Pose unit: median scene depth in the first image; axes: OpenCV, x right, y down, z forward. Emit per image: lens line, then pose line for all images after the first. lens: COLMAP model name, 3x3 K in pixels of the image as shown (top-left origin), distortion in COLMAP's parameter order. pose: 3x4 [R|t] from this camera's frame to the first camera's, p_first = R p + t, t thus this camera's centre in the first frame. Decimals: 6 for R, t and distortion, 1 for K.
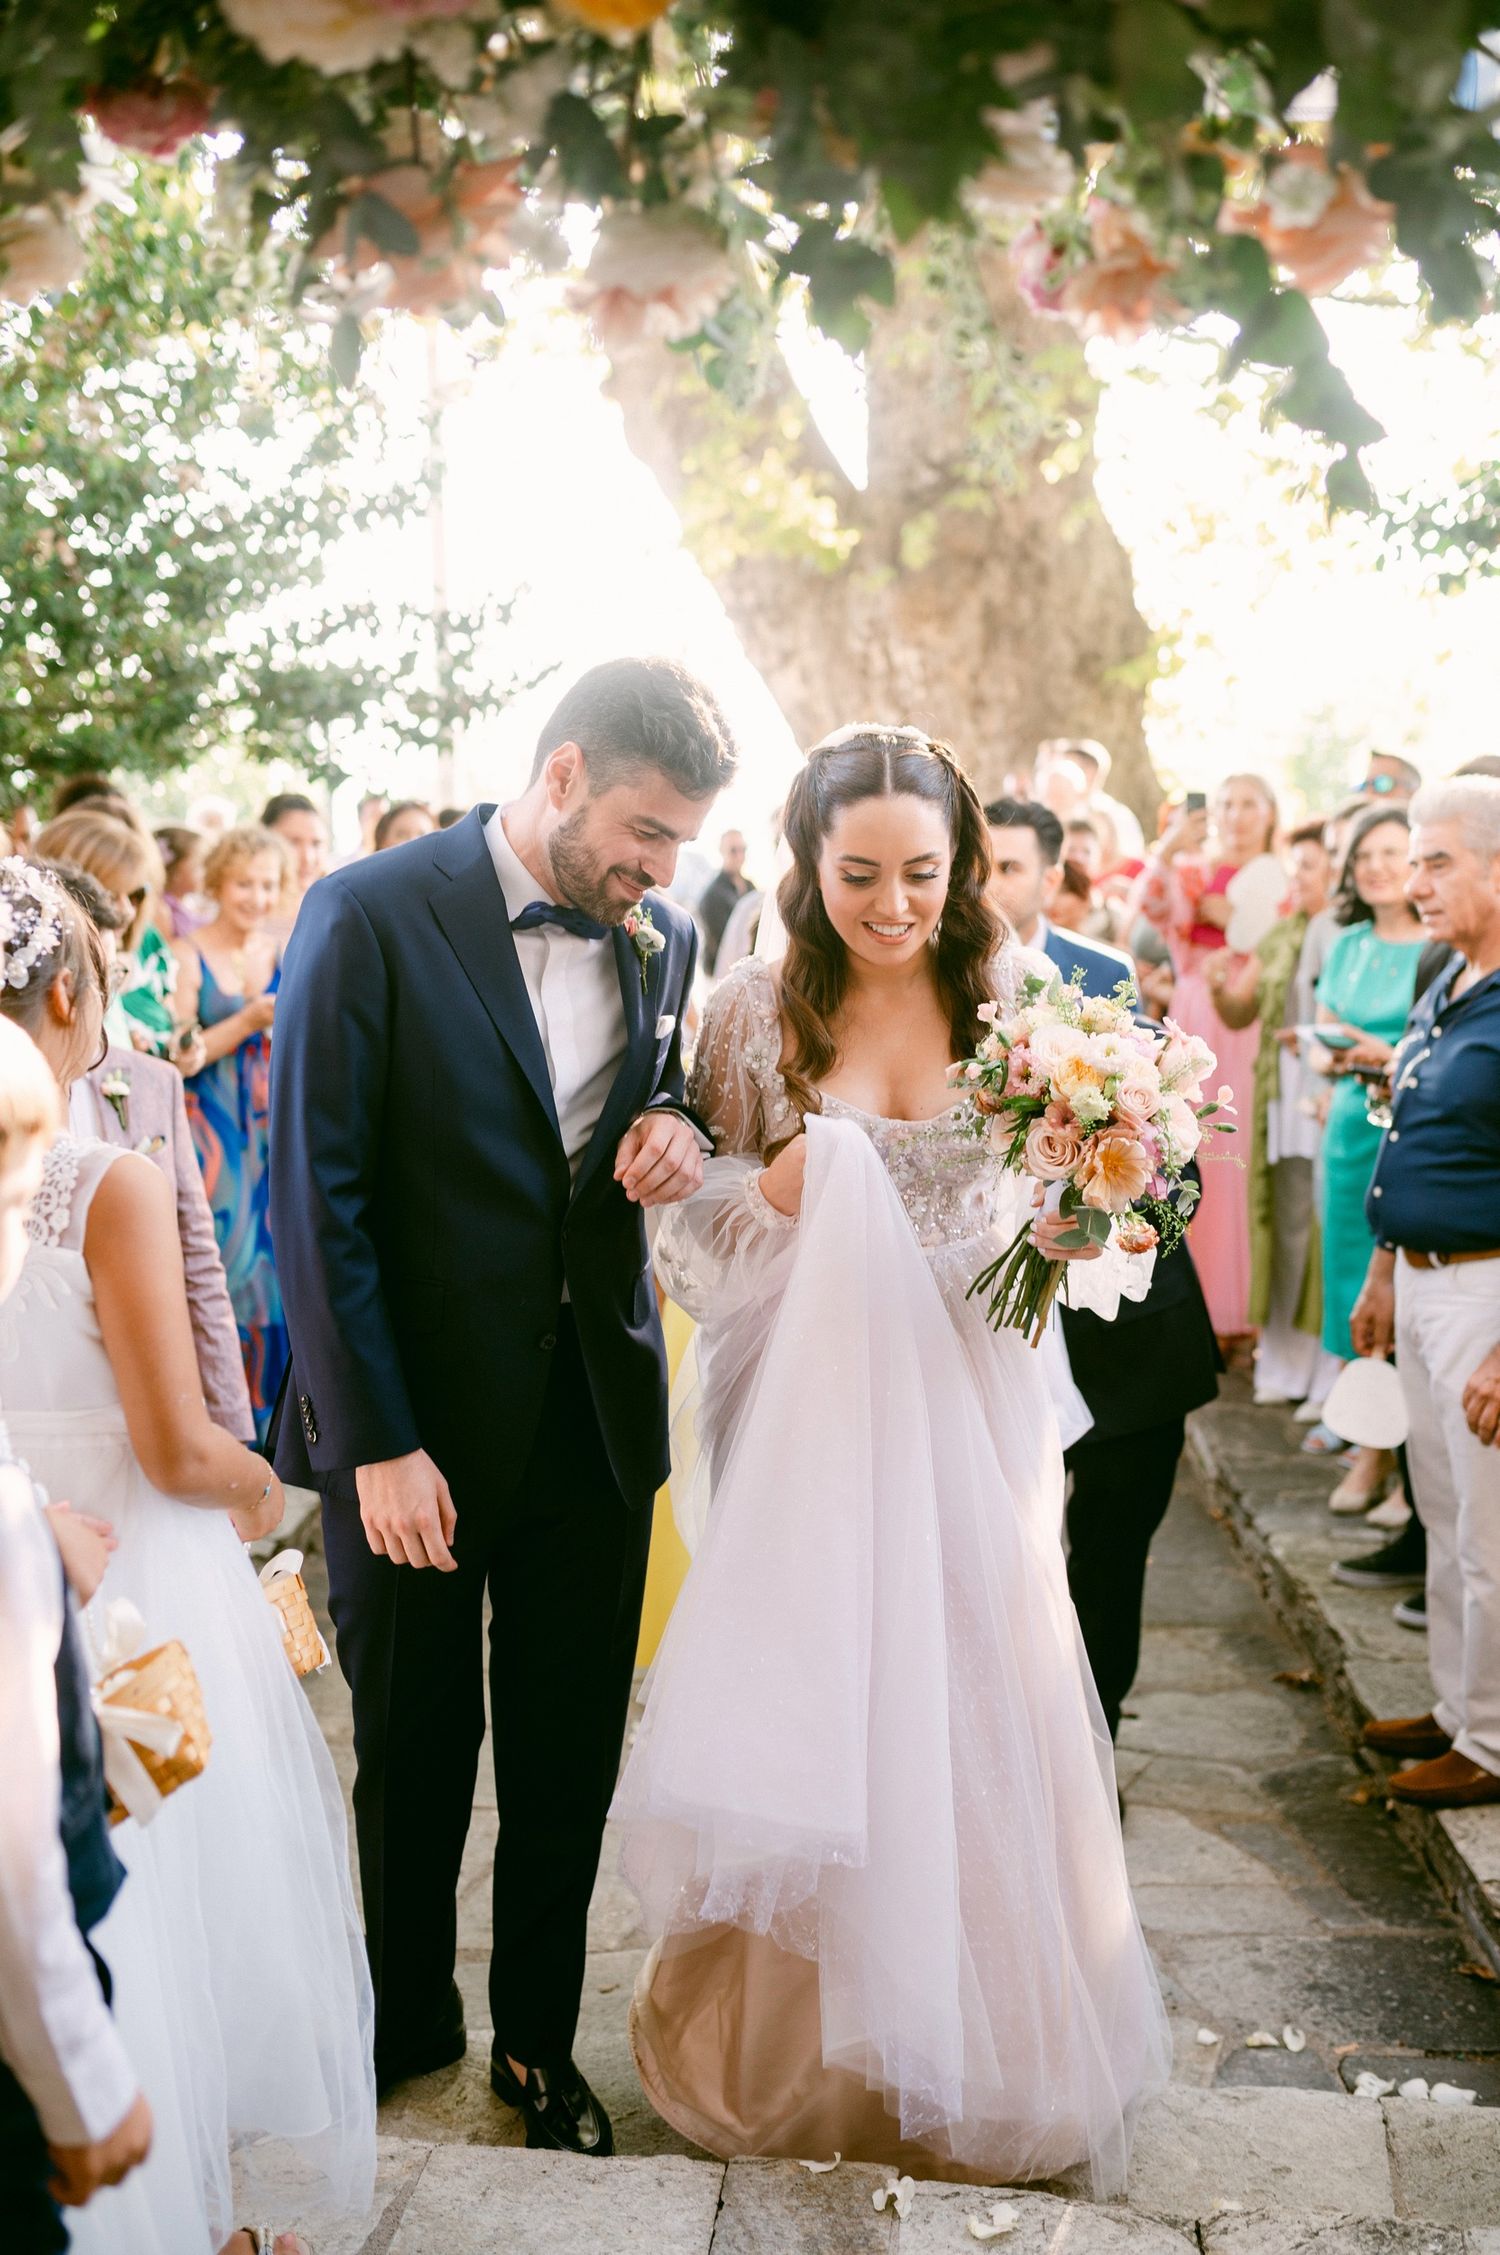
lens RADIAL K [[2232.5, 0, 750.0], [0, 2232.5, 1127.5], [0, 0, 1]] dist [-0.038097, 0.017571]
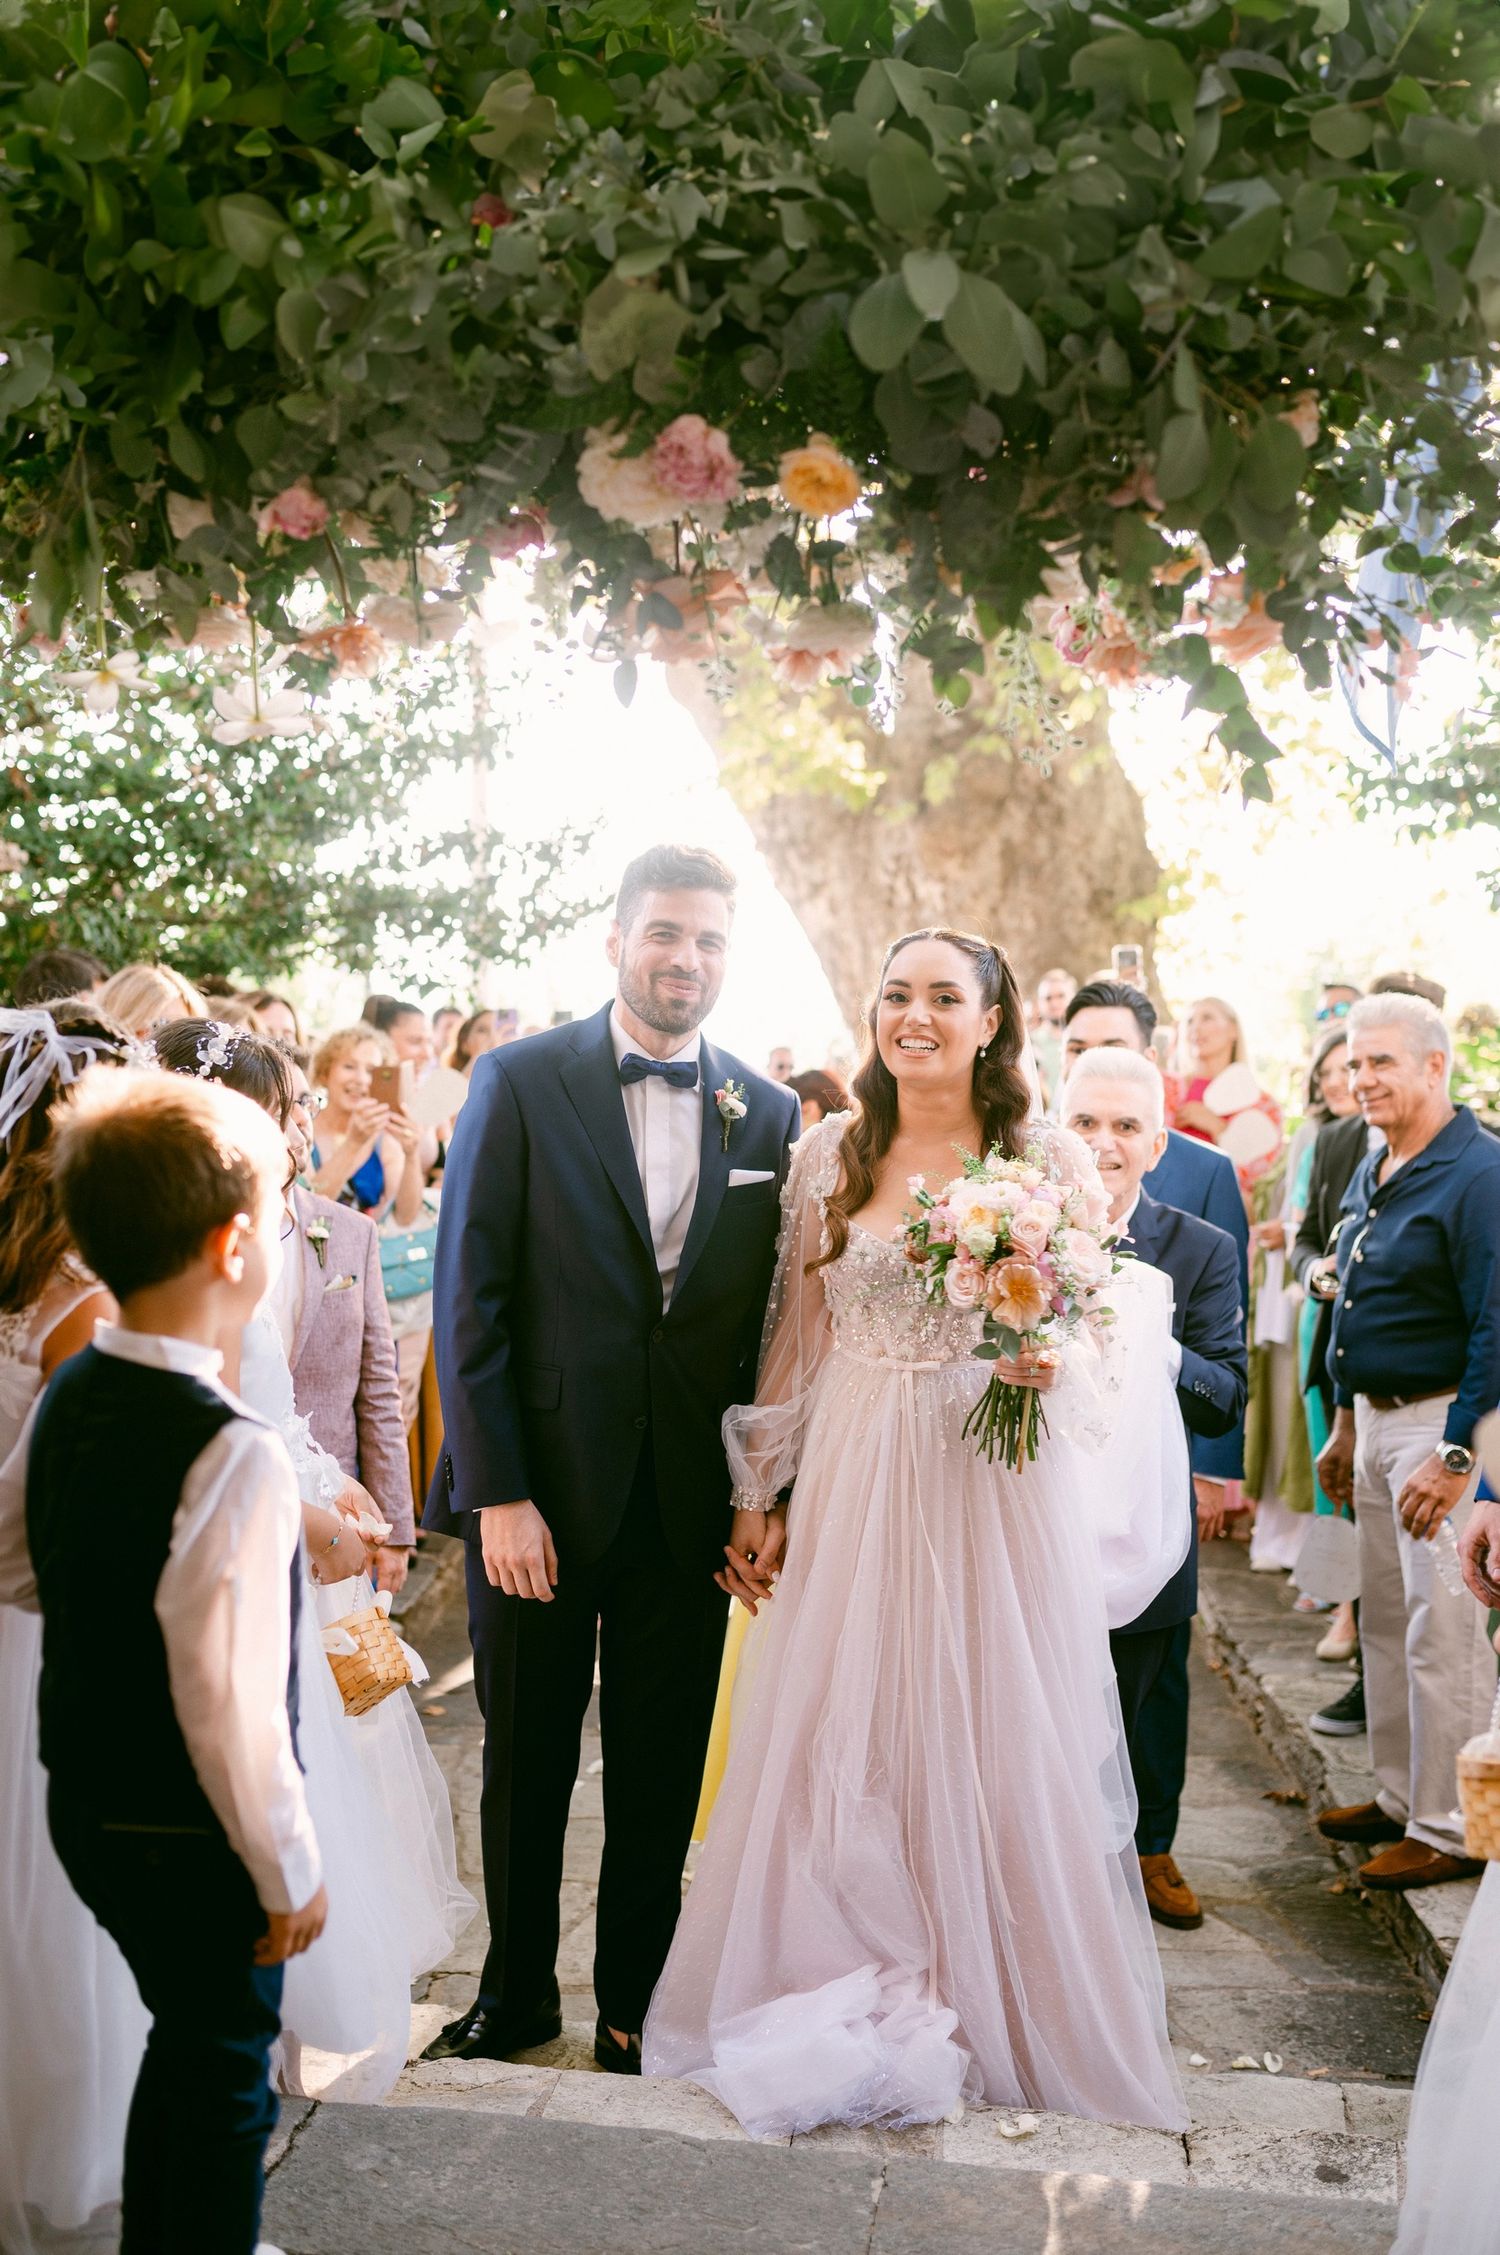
lens RADIAL K [[2232.5, 0, 750.0], [0, 2232.5, 1127.5], [0, 0, 1]] dist [-0.038097, 0.017571]
pose [[0.999805, 0.018683, -0.006327, -0.020798], [-0.019227, 0.994699, -0.101019, 0.031626], [0.004406, 0.101121, 0.994864, -0.141050]]
